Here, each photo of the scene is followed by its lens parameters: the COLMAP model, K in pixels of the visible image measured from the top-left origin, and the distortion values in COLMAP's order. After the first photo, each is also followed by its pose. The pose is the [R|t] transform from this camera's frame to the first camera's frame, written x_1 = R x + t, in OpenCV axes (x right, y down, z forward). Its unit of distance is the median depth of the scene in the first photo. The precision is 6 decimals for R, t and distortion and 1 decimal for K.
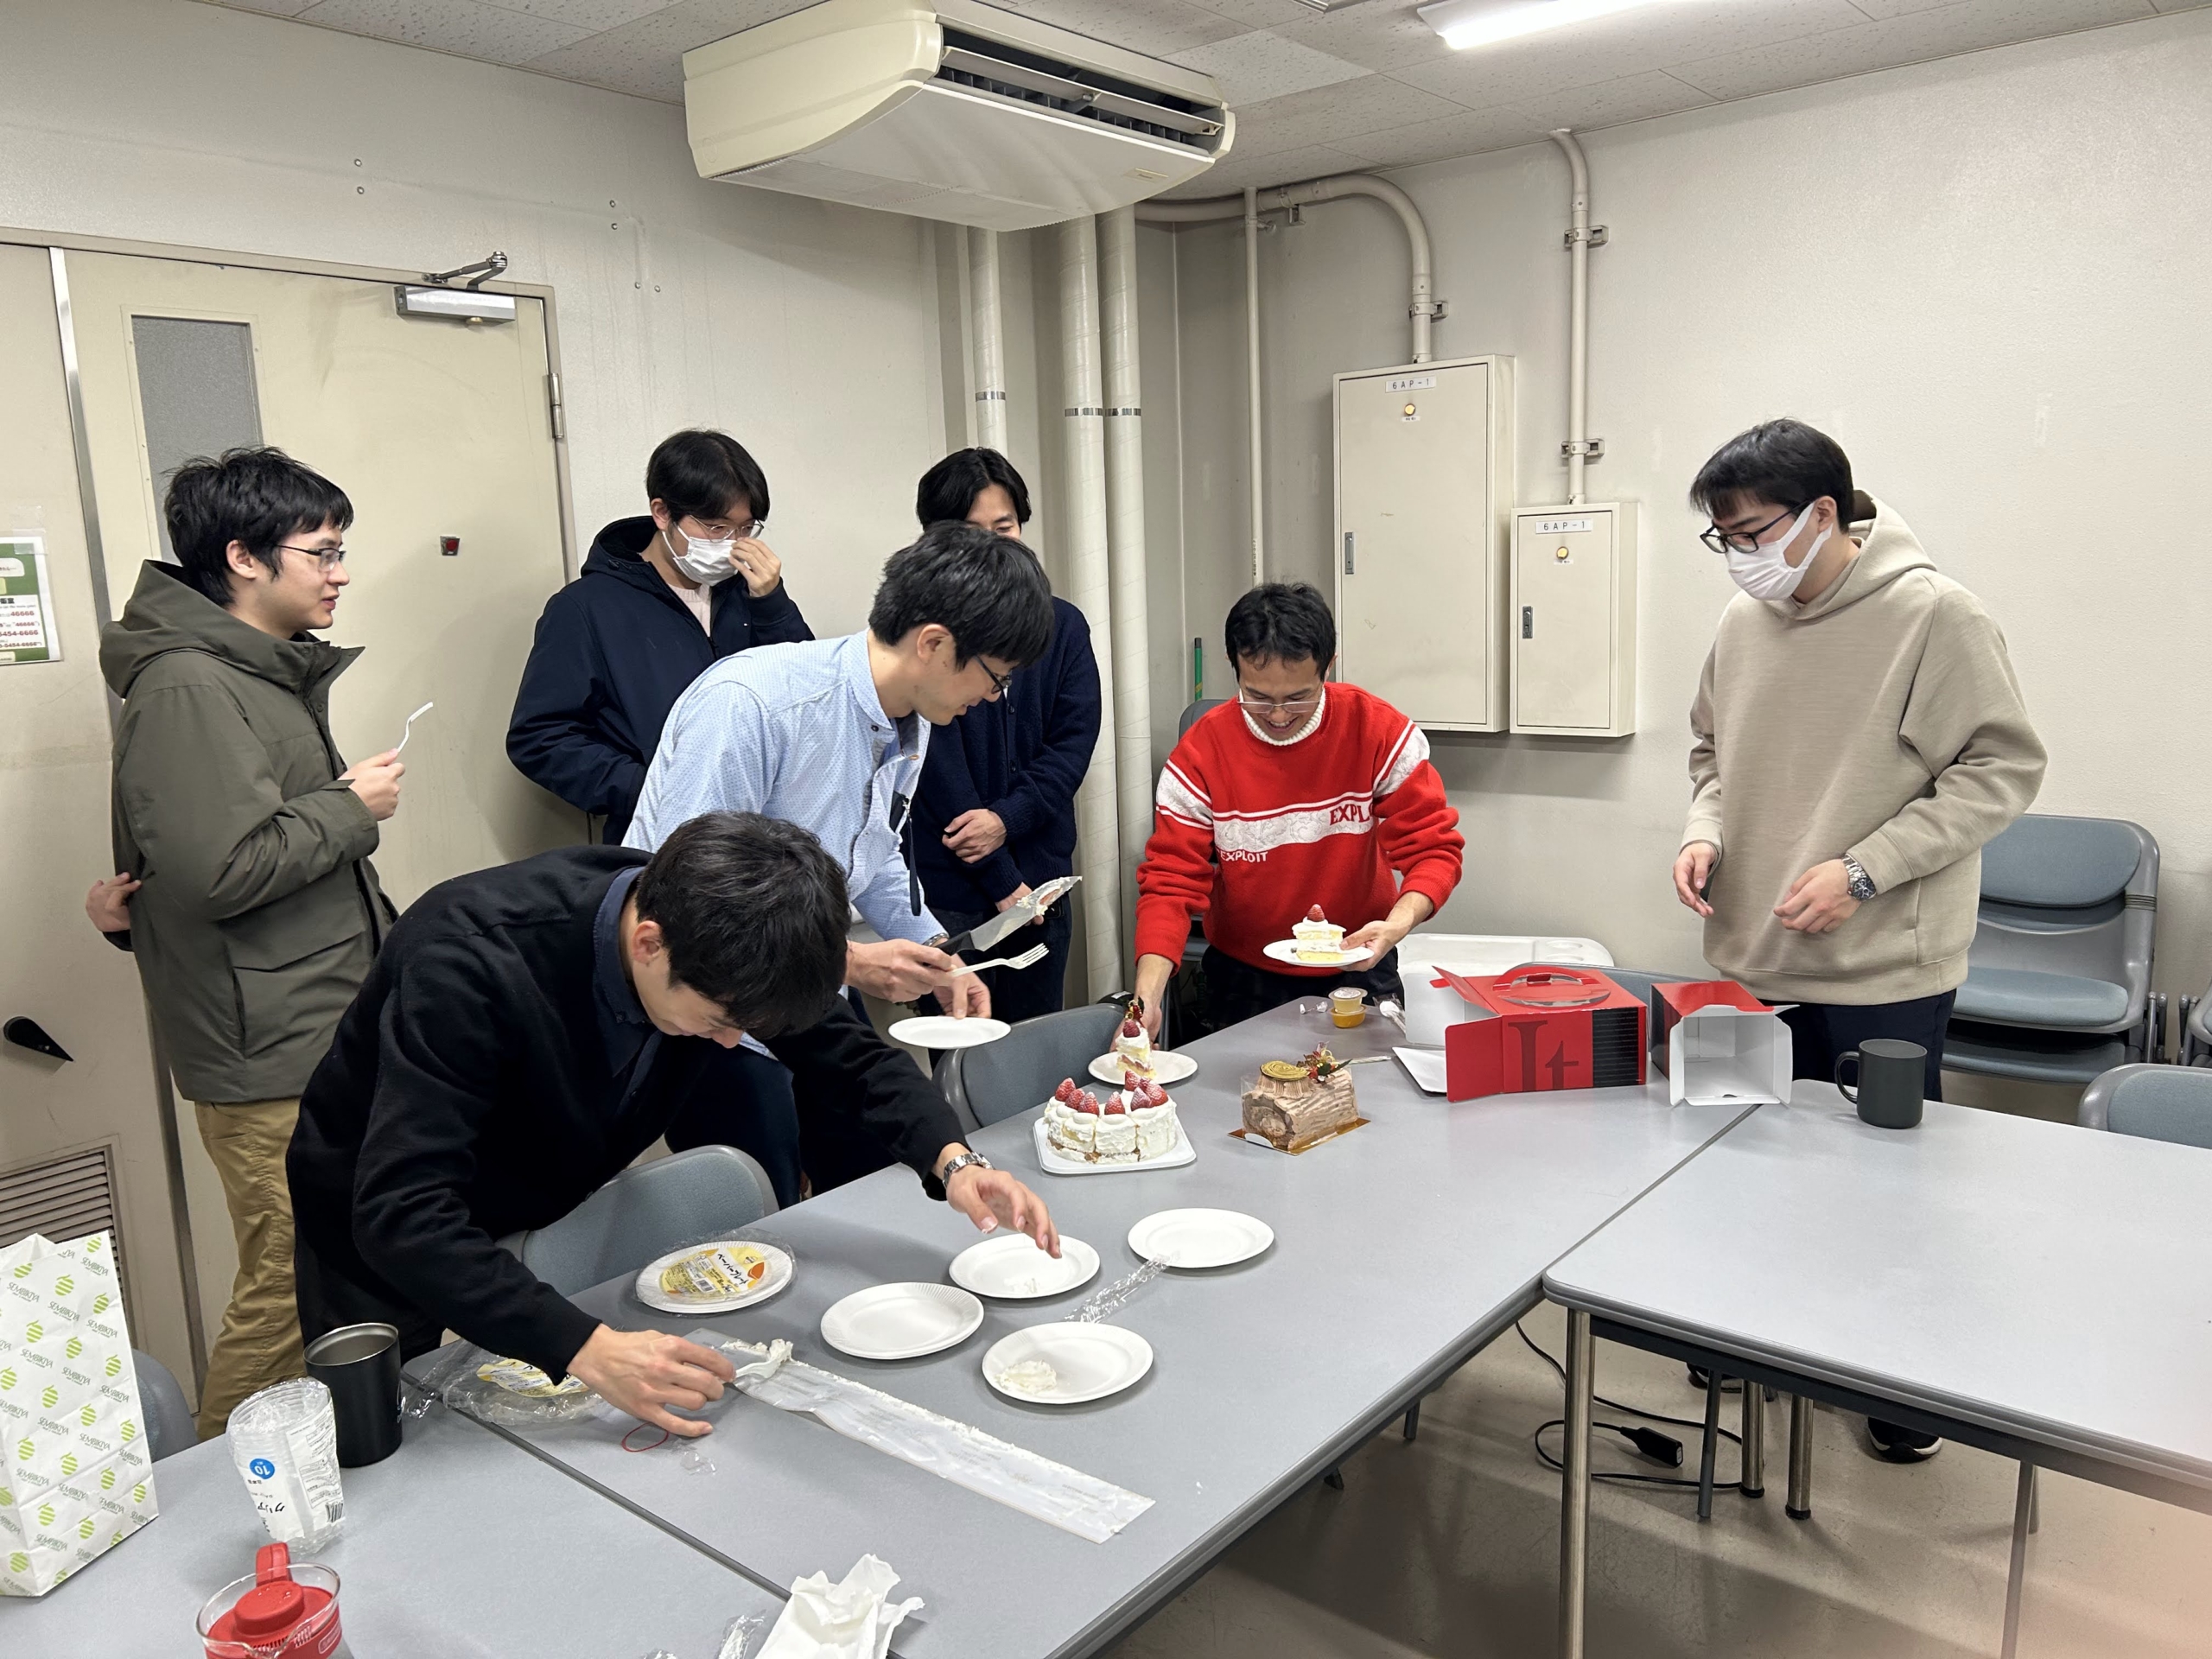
lens RADIAL K [[1730.5, 0, 1136.8], [0, 1730.5, 829.3], [0, 0, 1]] dist [0.032483, -0.031556]
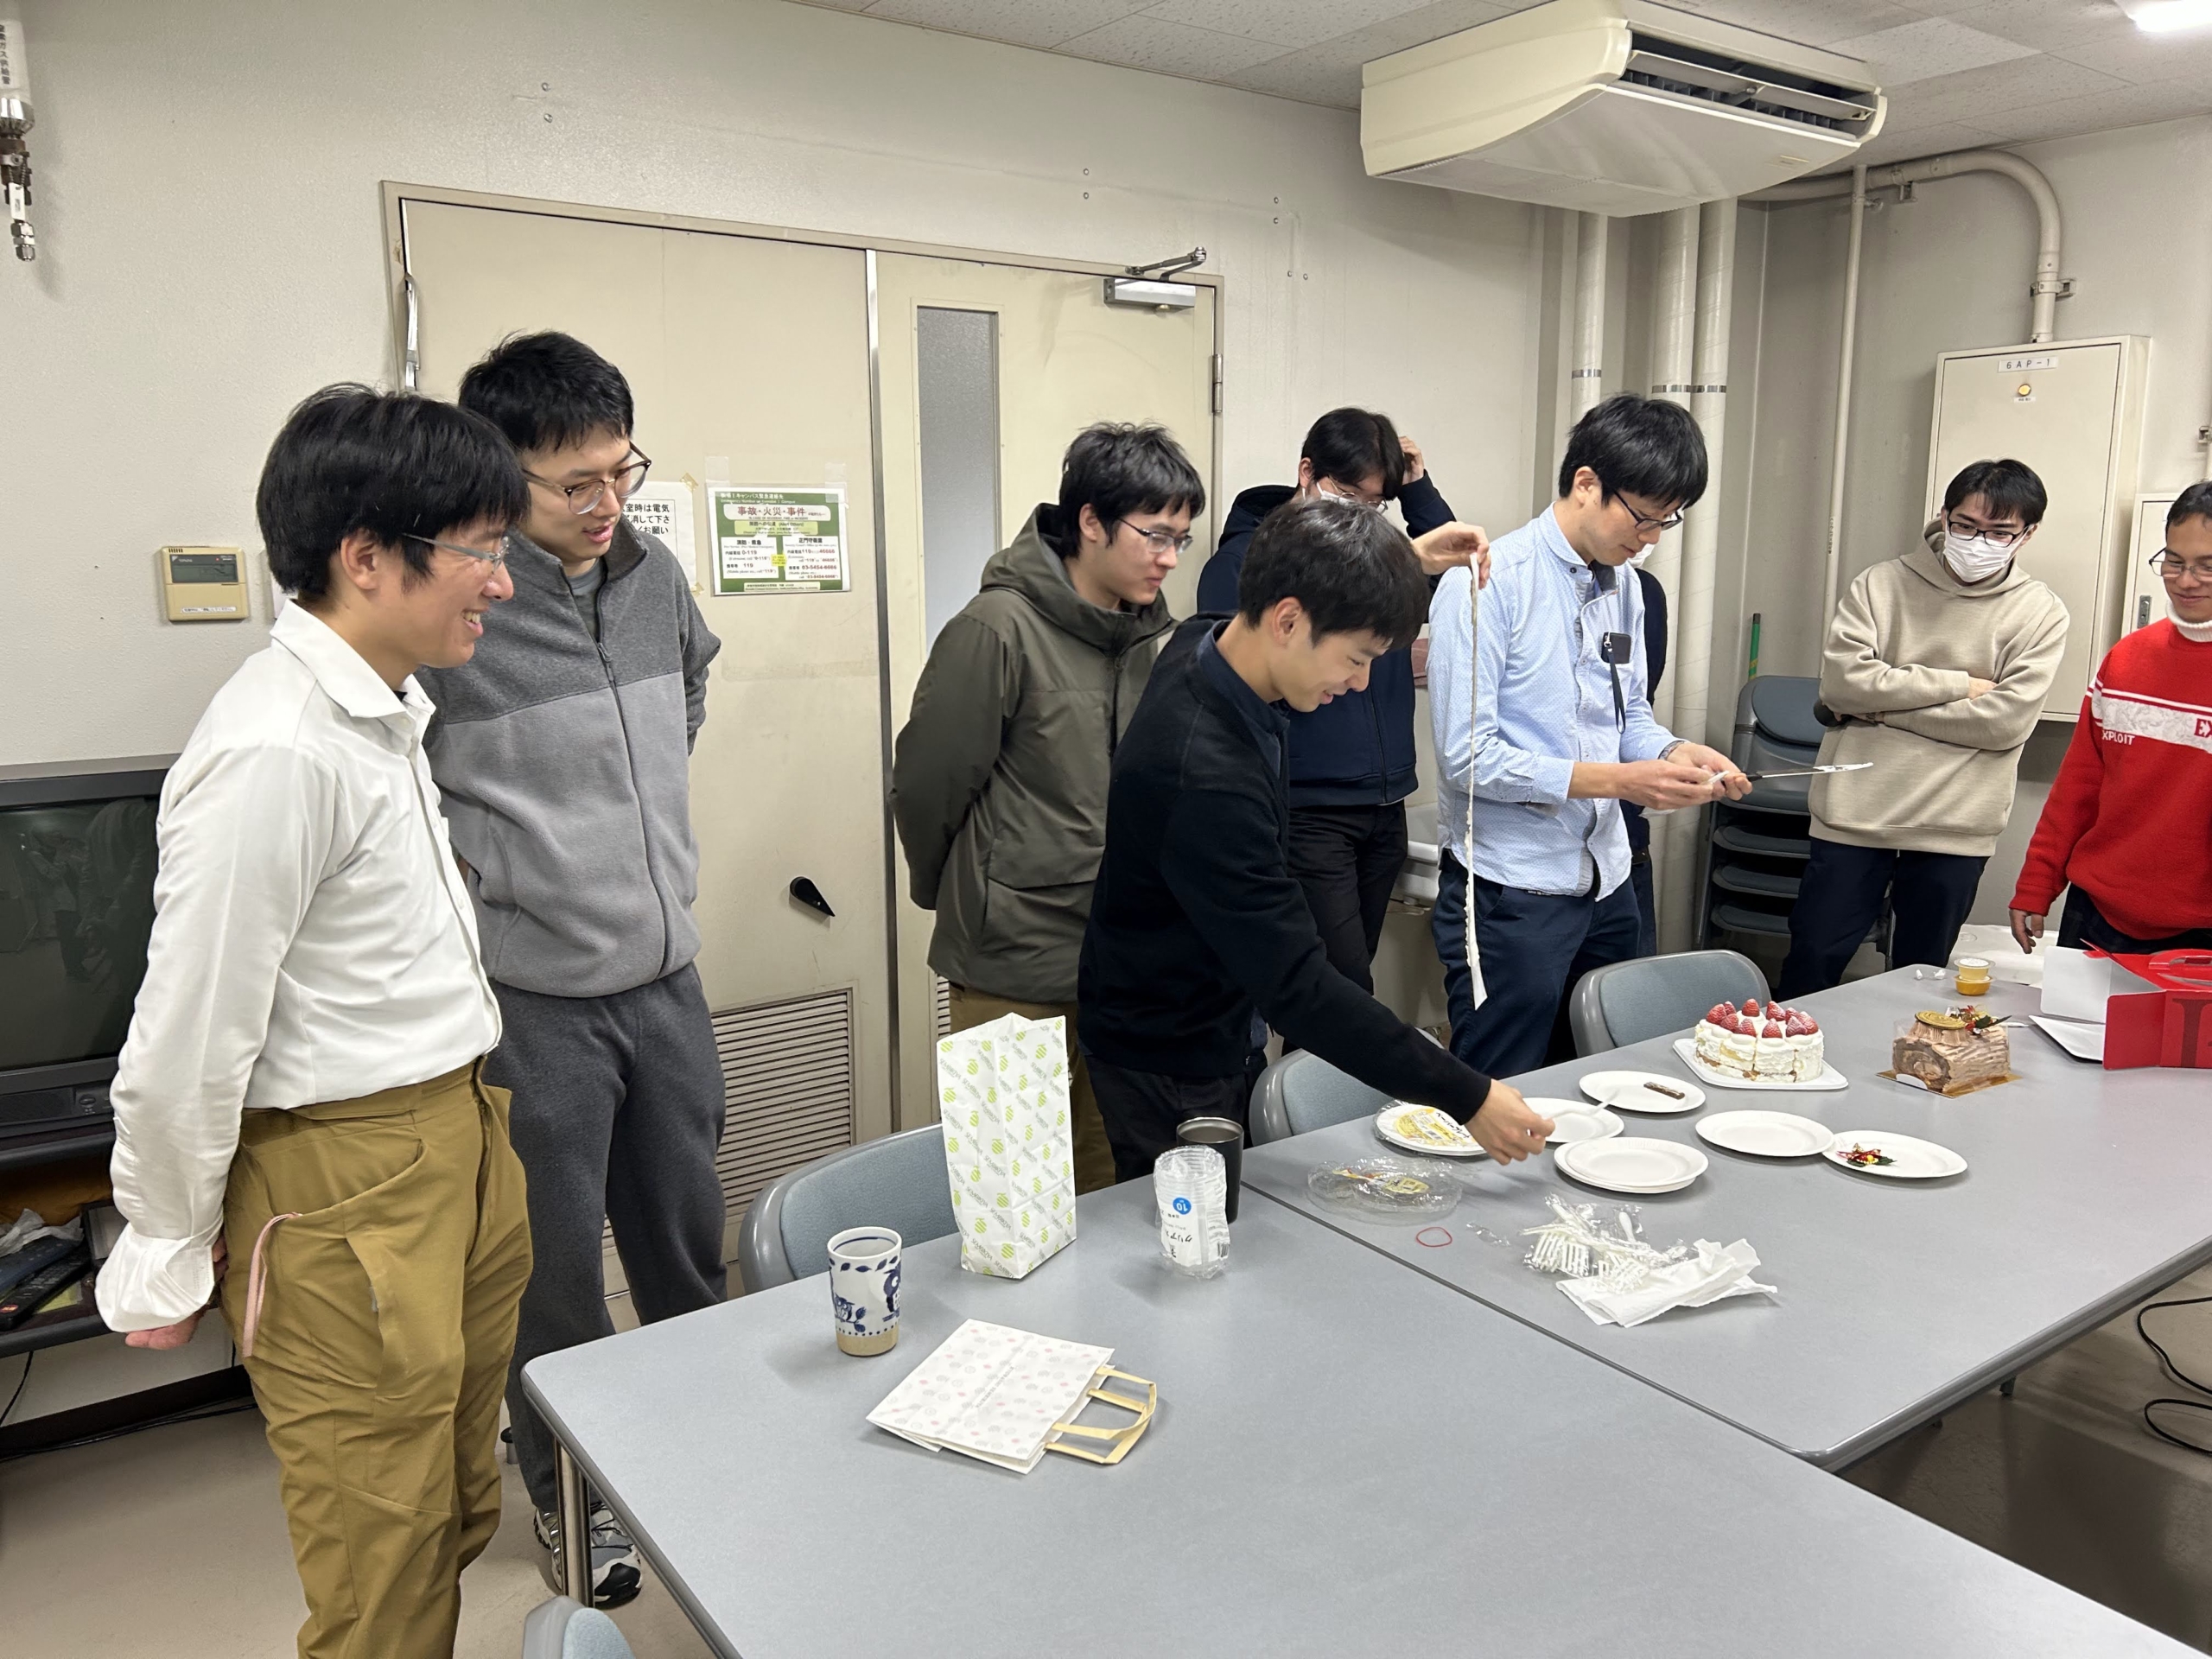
lens RADIAL K [[1730.5, 0, 1102.1], [0, 1730.5, 825.8], [0, 0, 1]] dist [0.032483, -0.031556]
pose [[0.965884, 0.072021, -0.248758, -0.114336], [-0.068734, 0.997395, 0.021886, 0.026049], [0.249686, -0.004041, 0.968318, -0.119511]]
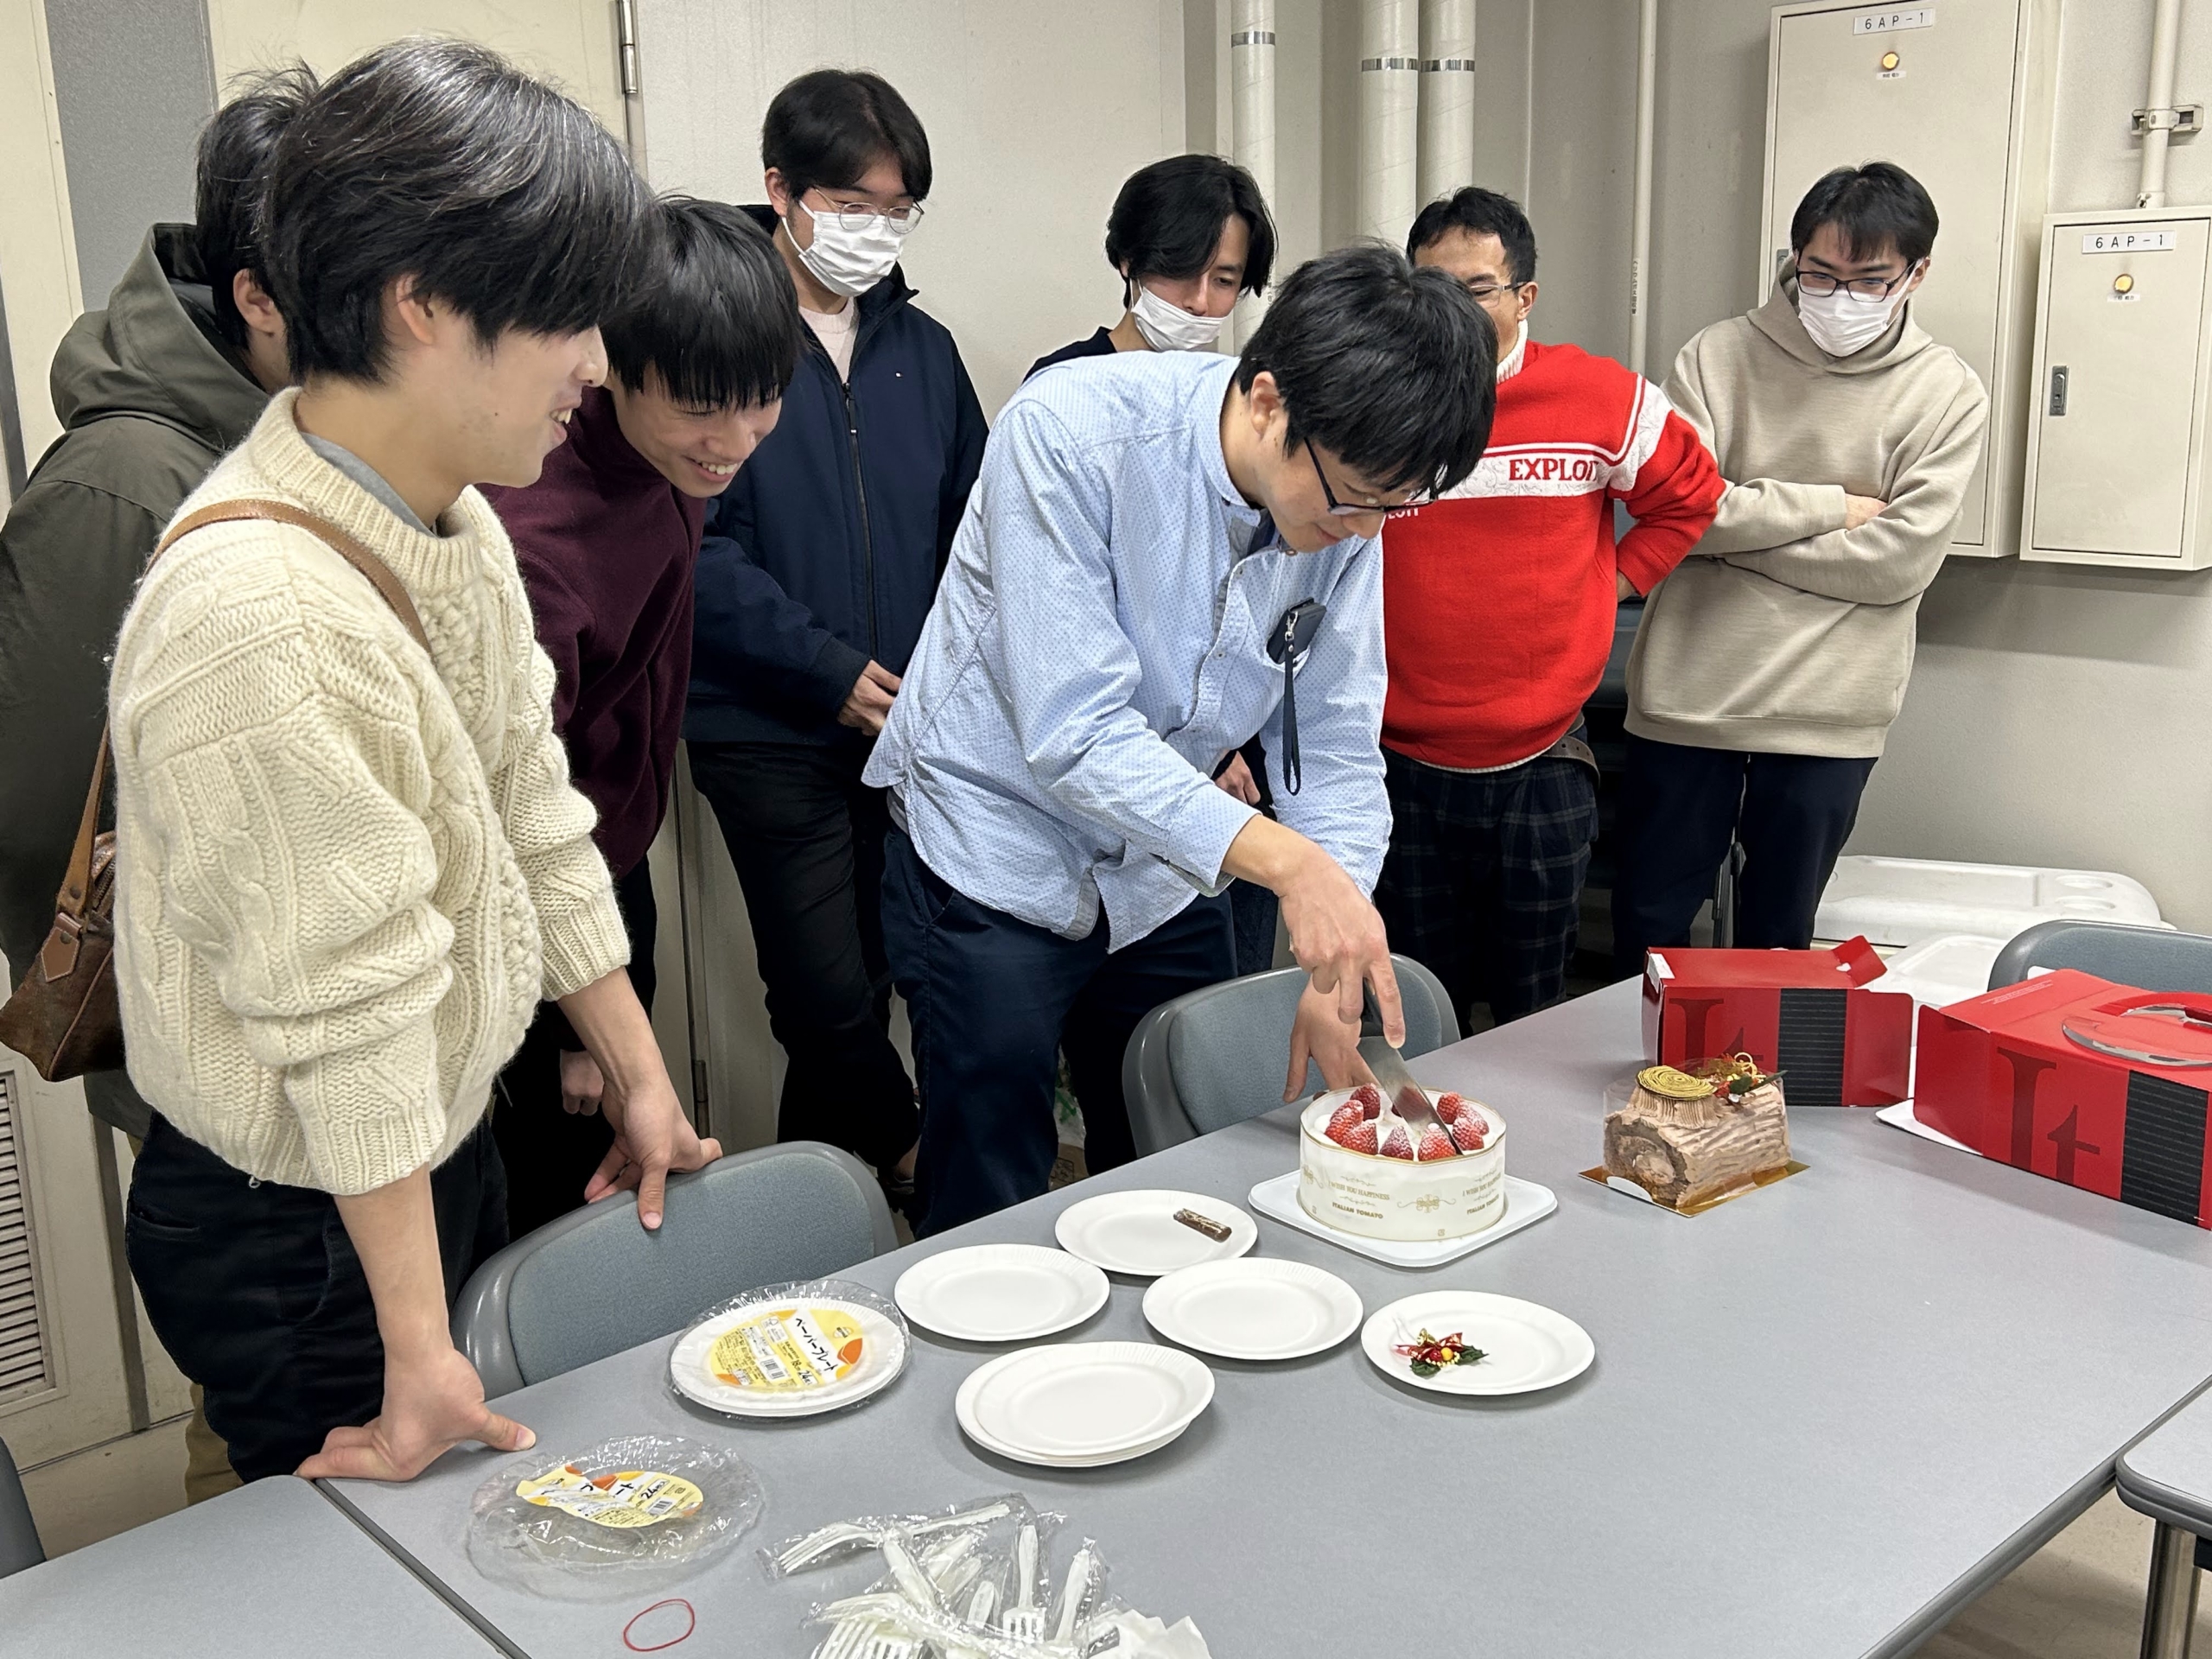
lens RADIAL K [[2343.1, 0, 1120.5], [0, 2343.1, 819.7], [0, 0, 1]] dist [0.045123, 0.000000]
pose [[0.991120, 0.043454, -0.125668, -0.009021], [-0.035635, 0.997325, 0.063815, -0.003722], [0.128104, -0.058770, 0.990018, 0.086700]]
